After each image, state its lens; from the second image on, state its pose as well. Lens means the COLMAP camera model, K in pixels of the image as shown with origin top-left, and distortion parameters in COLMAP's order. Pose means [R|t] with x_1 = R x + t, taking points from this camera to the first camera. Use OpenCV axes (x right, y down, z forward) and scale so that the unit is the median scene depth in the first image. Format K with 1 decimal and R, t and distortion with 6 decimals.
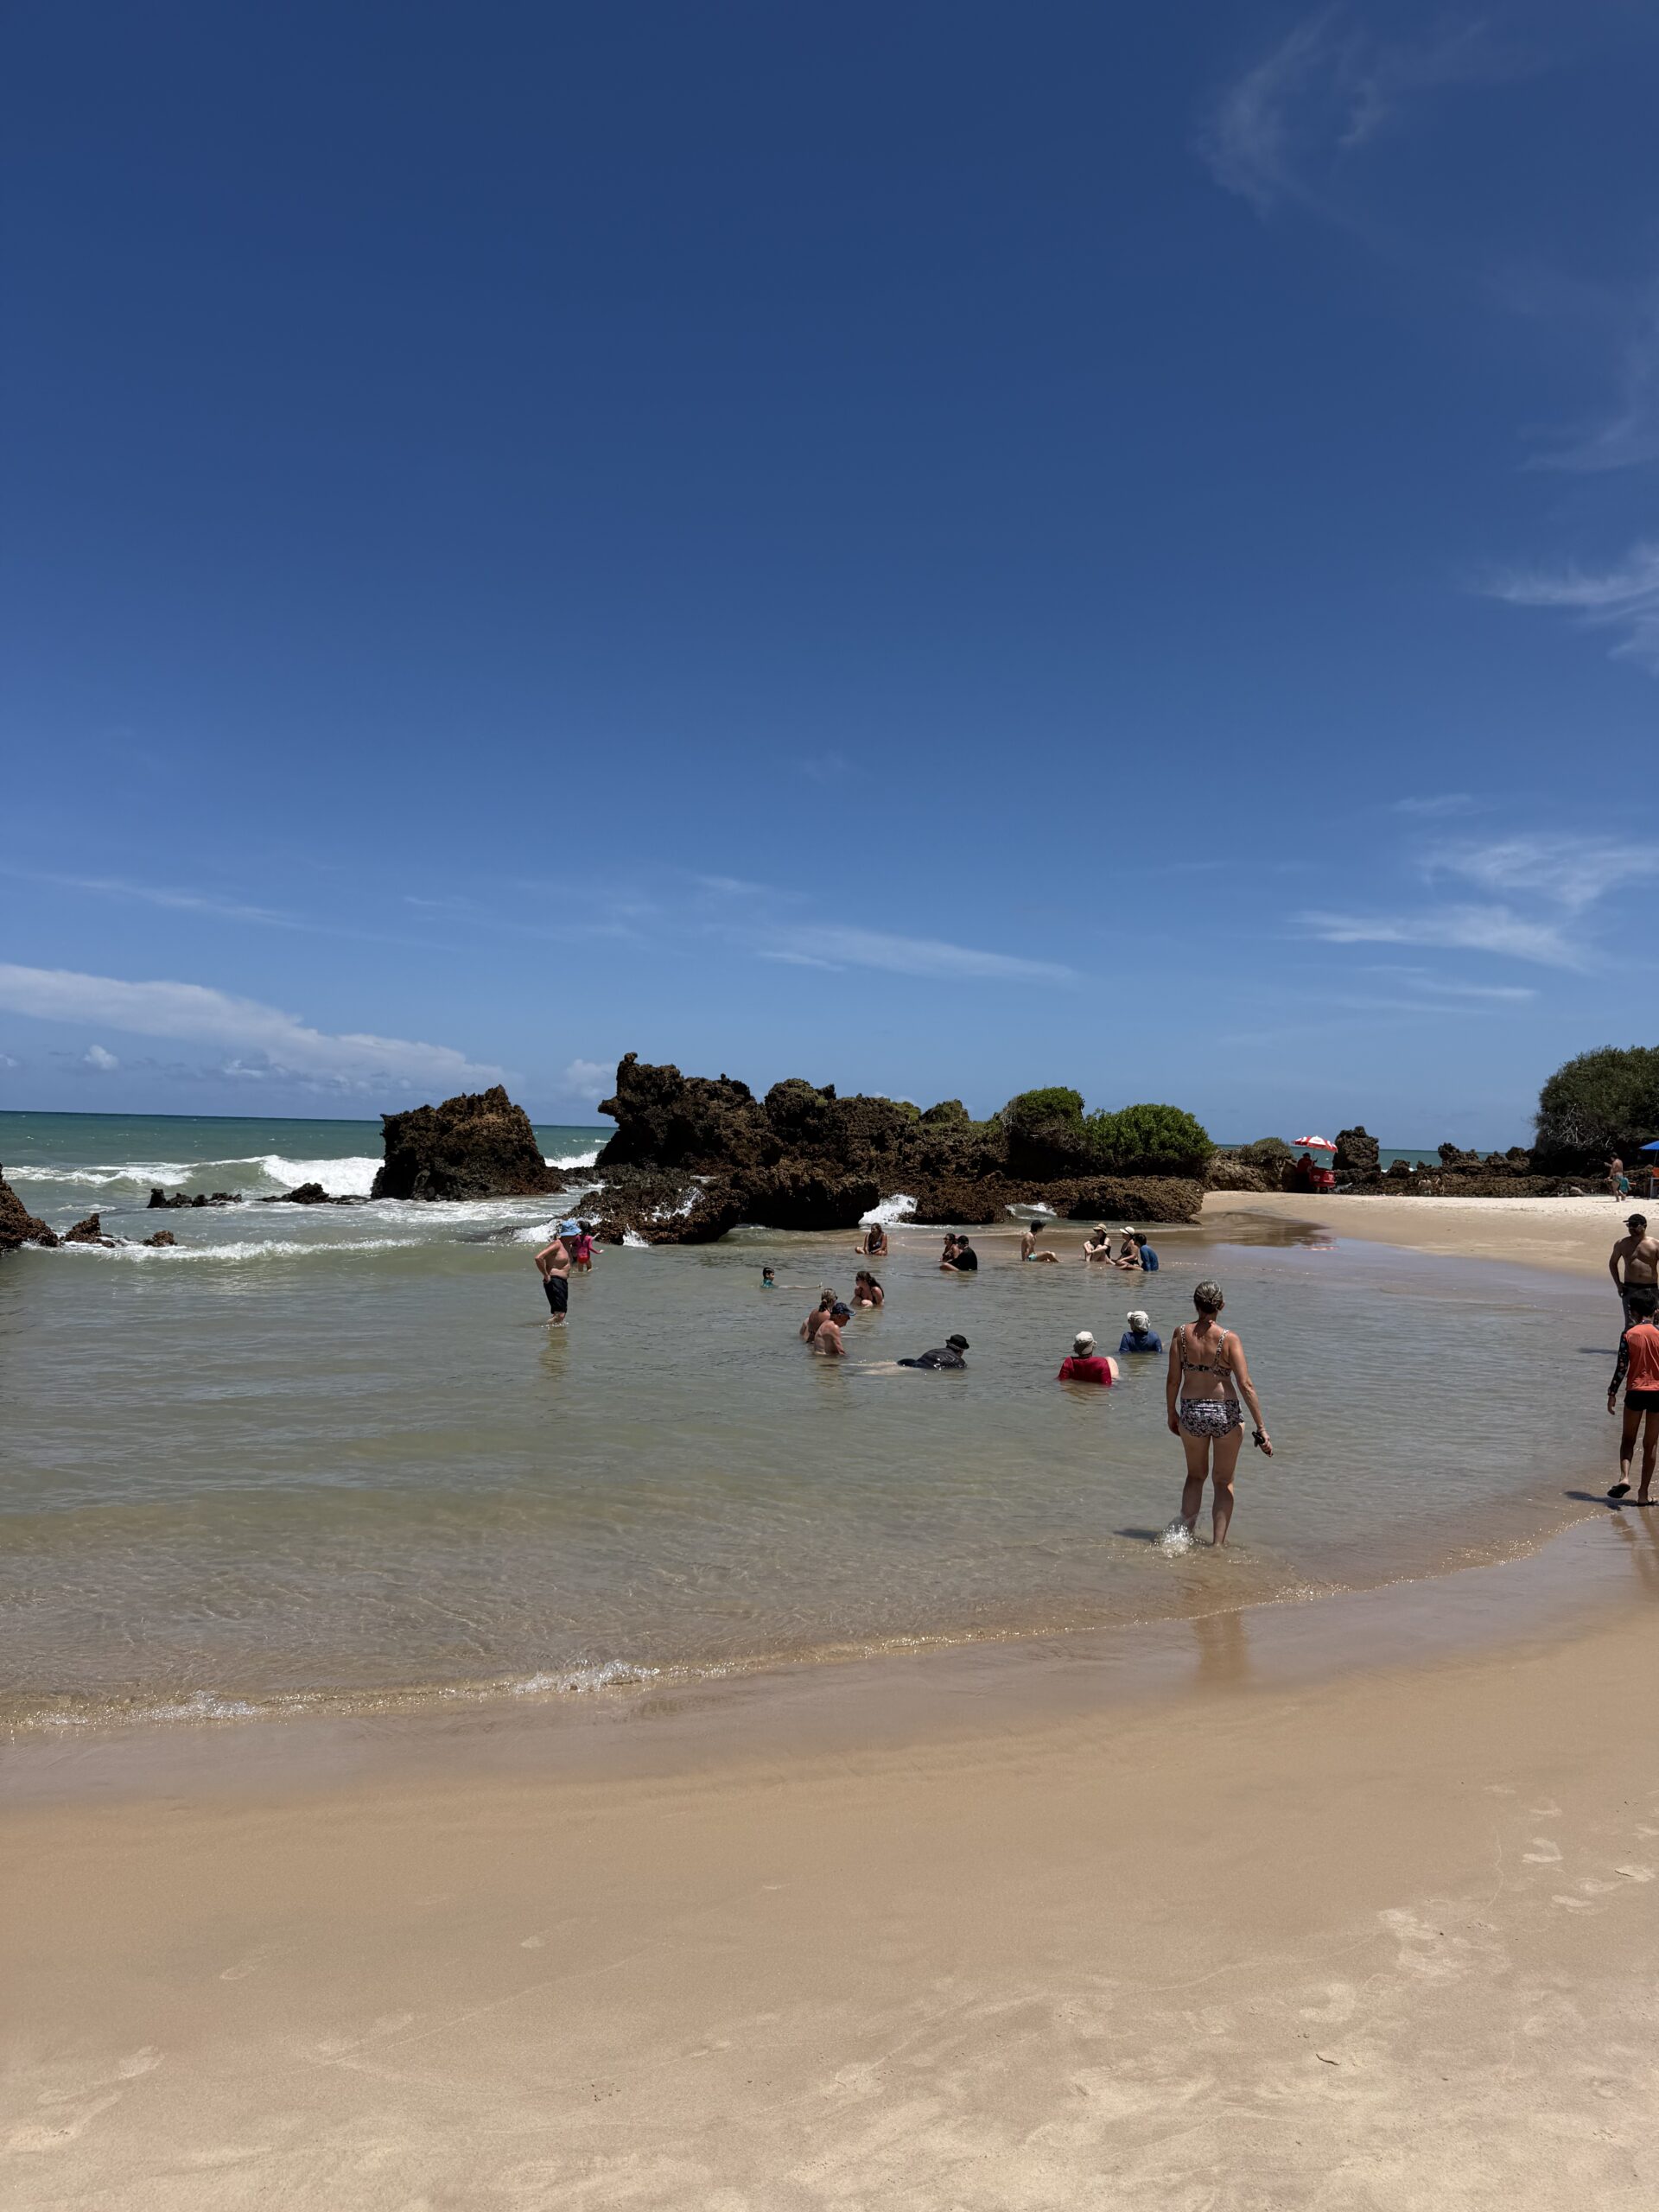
lens RADIAL K [[1547.5, 0, 829.5], [0, 1547.5, 1106.0], [0, 0, 1]] dist [-0.001718, -0.000661]
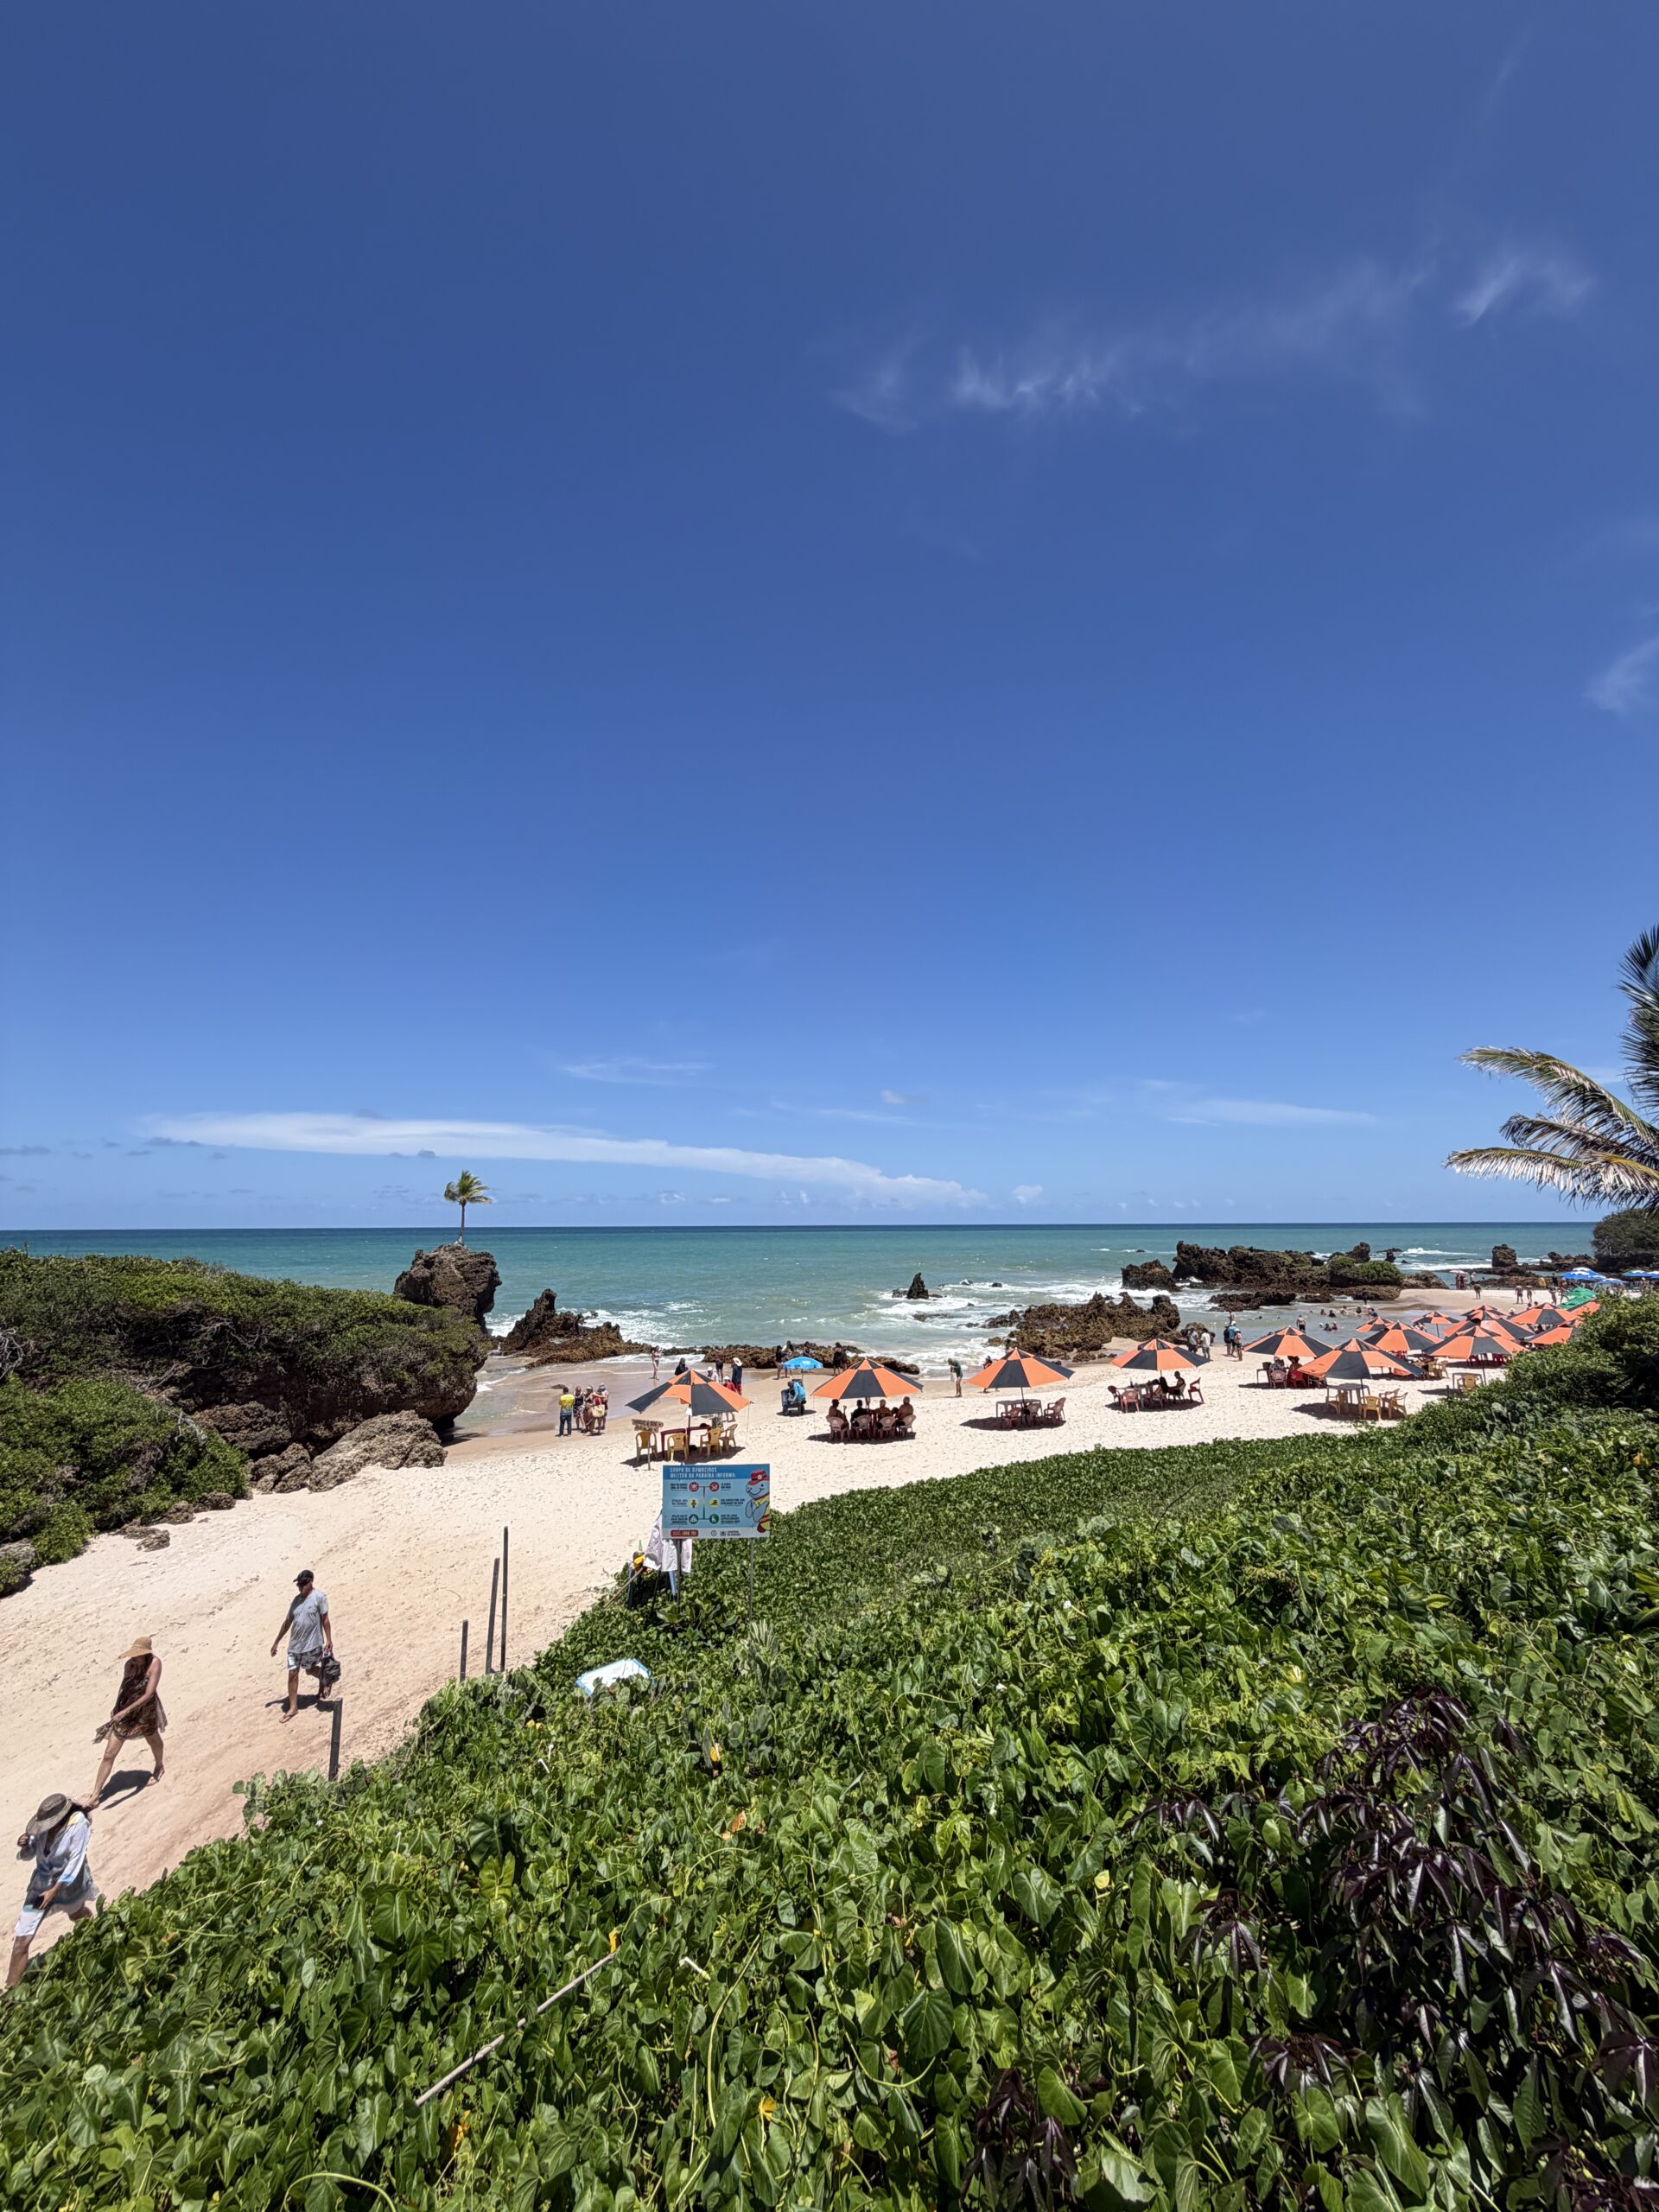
lens RADIAL K [[890.9, 0, 829.5], [0, 890.9, 1106.0], [0, 0, 1]] dist [-0.000527, -0.000042]
pose [[0.931378, -0.079222, -0.355330, -0.019355], [0.037631, 0.991758, -0.122478, -0.015957], [0.362104, 0.100702, 0.926682, -0.131589]]
